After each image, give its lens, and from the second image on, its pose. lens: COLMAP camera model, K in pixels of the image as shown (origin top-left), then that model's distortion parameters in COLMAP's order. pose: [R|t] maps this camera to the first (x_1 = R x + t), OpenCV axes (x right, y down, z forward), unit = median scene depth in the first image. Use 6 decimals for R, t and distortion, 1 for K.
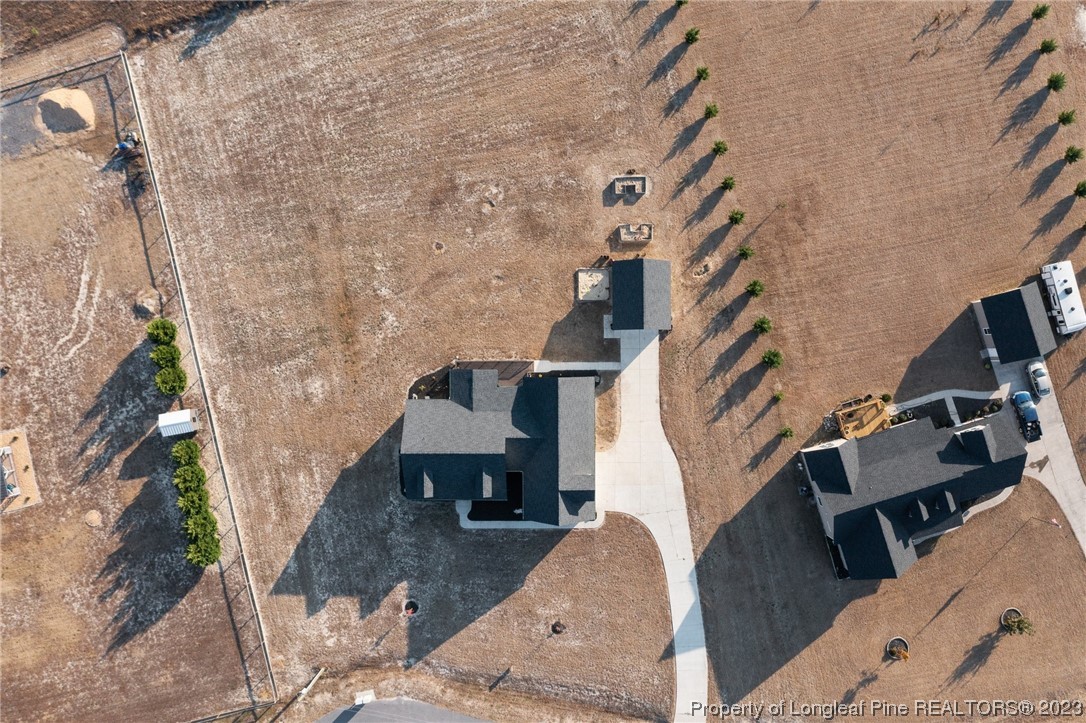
lens RADIAL K [[858.2, 0, 547.2], [0, 858.2, 360.7], [0, 0, 1]] dist [-0.012166, 0.006461]
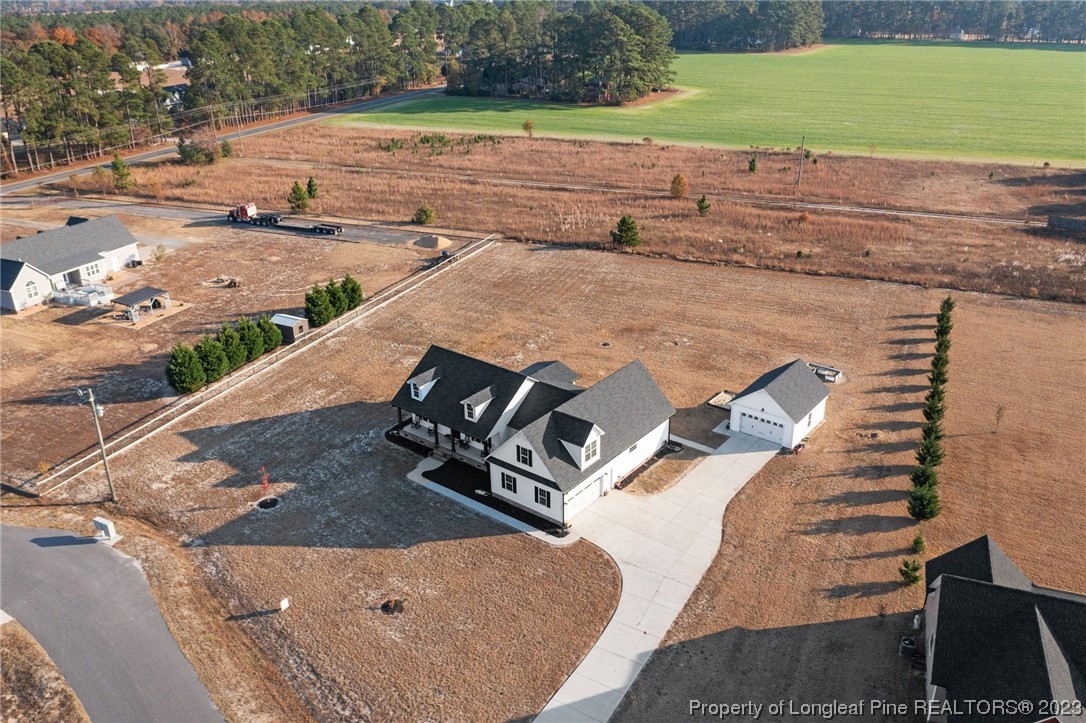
lens RADIAL K [[858.2, 0, 543.0], [0, 858.2, 360.5], [0, 0, 1]] dist [-0.012166, 0.006461]
pose [[0.779567, 0.266639, -0.566726, 0.369470], [-0.626317, 0.329764, -0.706387, 0.596710], [-0.001465, 0.905626, 0.424074, 0.607843]]
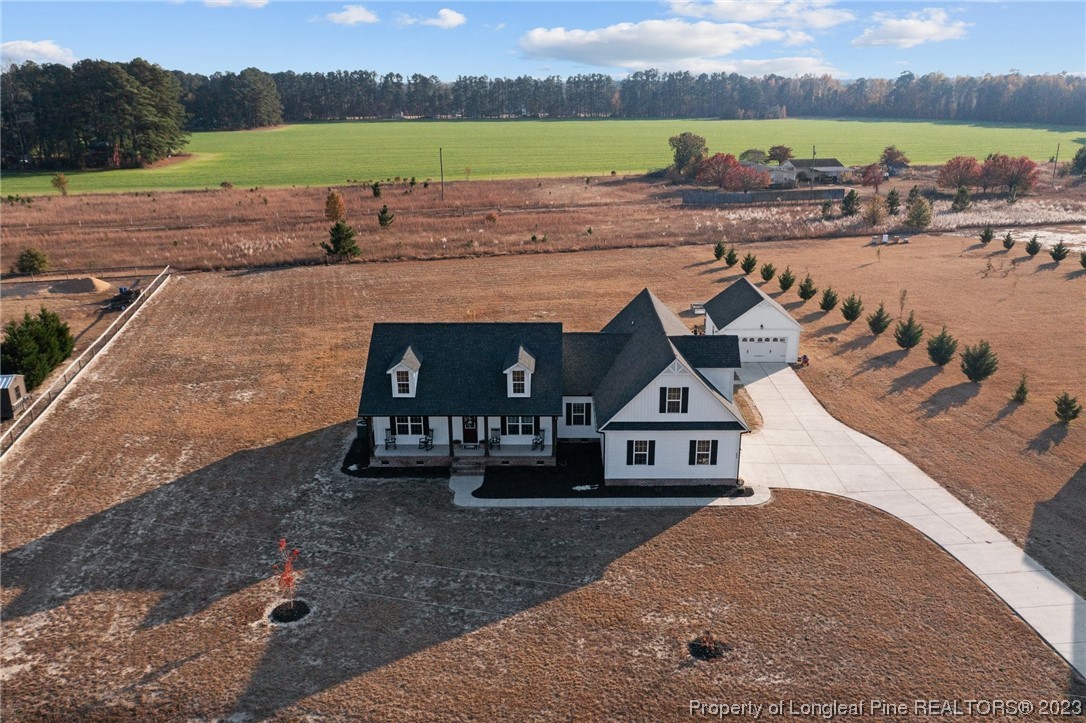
lens RADIAL K [[858.2, 0, 541.7], [0, 858.2, 362.3], [0, 0, 1]] dist [-0.012166, 0.006461]
pose [[0.999611, 0.020086, -0.019369, -0.047977], [-0.024666, 0.311568, -0.949904, 0.595227], [-0.013045, 0.950011, 0.311942, 0.788293]]
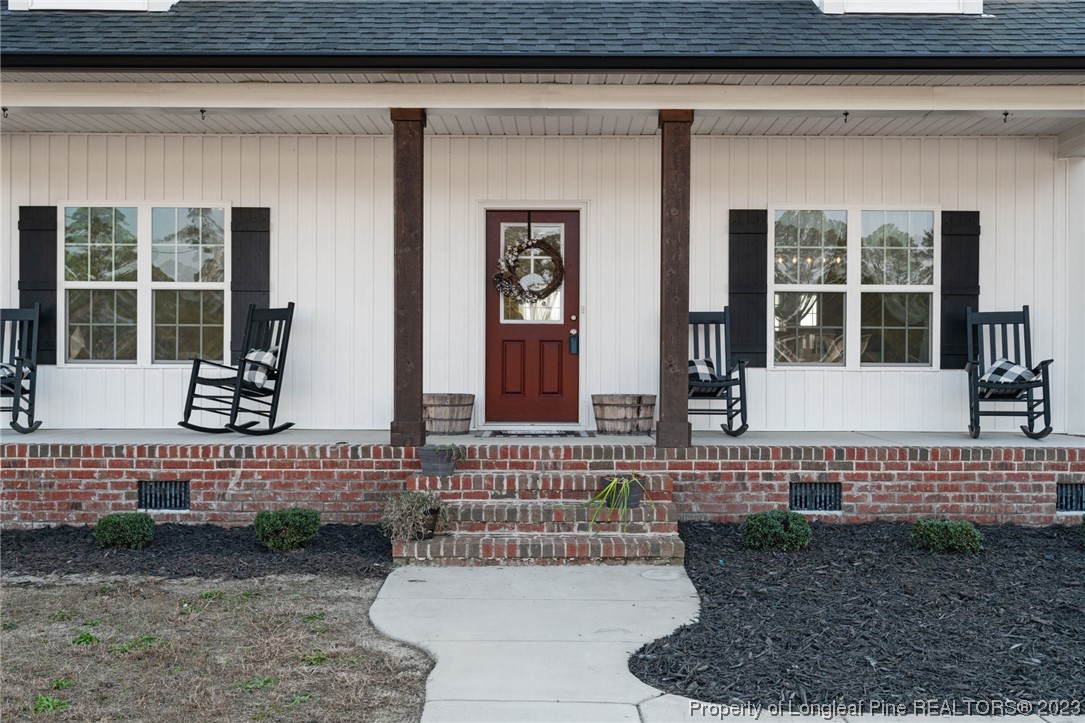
lens RADIAL K [[1158.4, 0, 535.2], [0, 1158.4, 327.5], [0, 0, 1]] dist [-0.006359, 0.000000]
pose [[0.999638, 0.024312, -0.011520, -0.096941], [-0.011119, -0.016551, -0.999801, 0.239238], [-0.024498, 0.999567, -0.016275, 0.983684]]
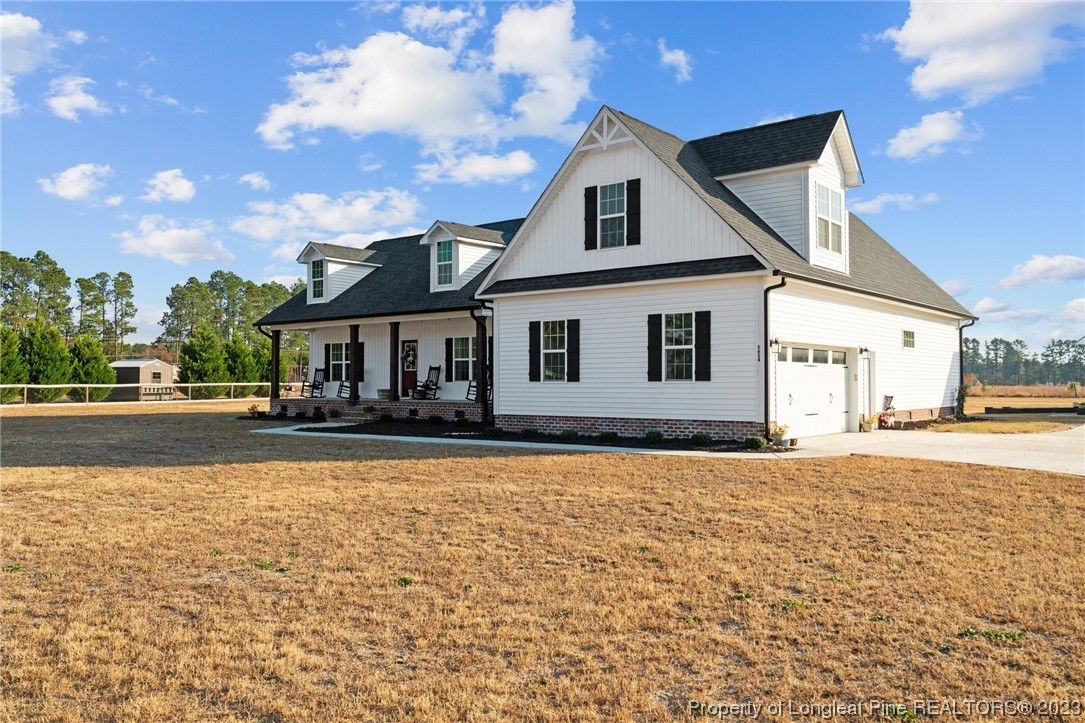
lens RADIAL K [[857.1, 0, 543.0], [0, 857.1, 365.4], [0, 0, 1]] dist [-0.013683, 0.011349]
pose [[0.772850, 0.008842, -0.634527, 0.122049], [-0.634397, -0.013824, -0.772884, 0.330710], [-0.015605, 0.999865, -0.005075, 0.980531]]
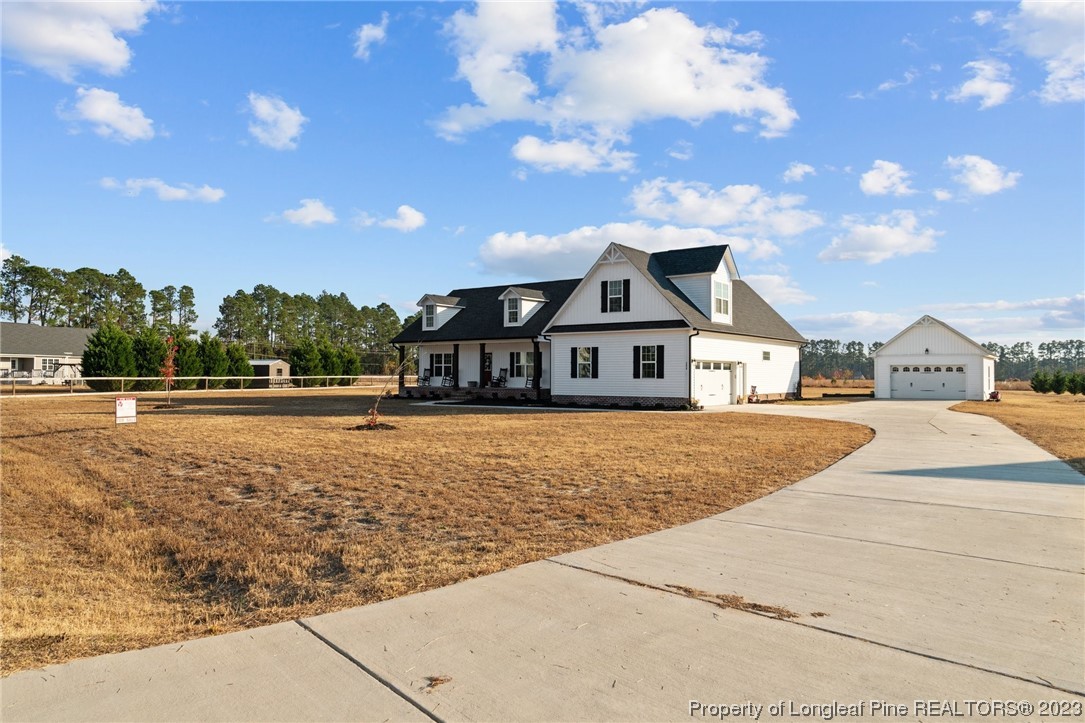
lens RADIAL K [[715.3, 0, 545.7], [0, 715.3, 363.4], [0, 0, 1]] dist [-0.000196, 0.008041]
pose [[0.802939, 0.015393, -0.595863, 0.179861], [-0.595692, -0.014462, -0.803083, 0.451002], [-0.020979, 0.999777, -0.002442, 0.977666]]
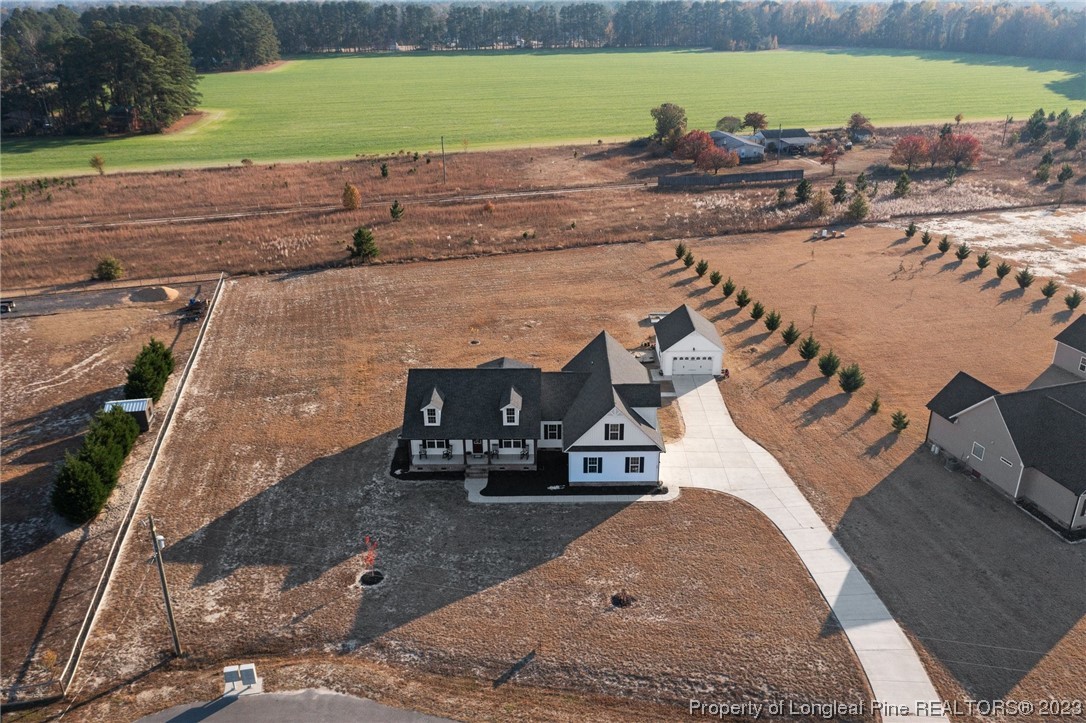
lens RADIAL K [[857.9, 0, 541.7], [0, 857.9, 360.6], [0, 0, 1]] dist [-0.013683, 0.011349]
pose [[0.999775, 0.015296, -0.014690, -0.034994], [-0.019603, 0.402227, -0.915330, 0.766460], [-0.008092, 0.915412, 0.402437, 0.625540]]
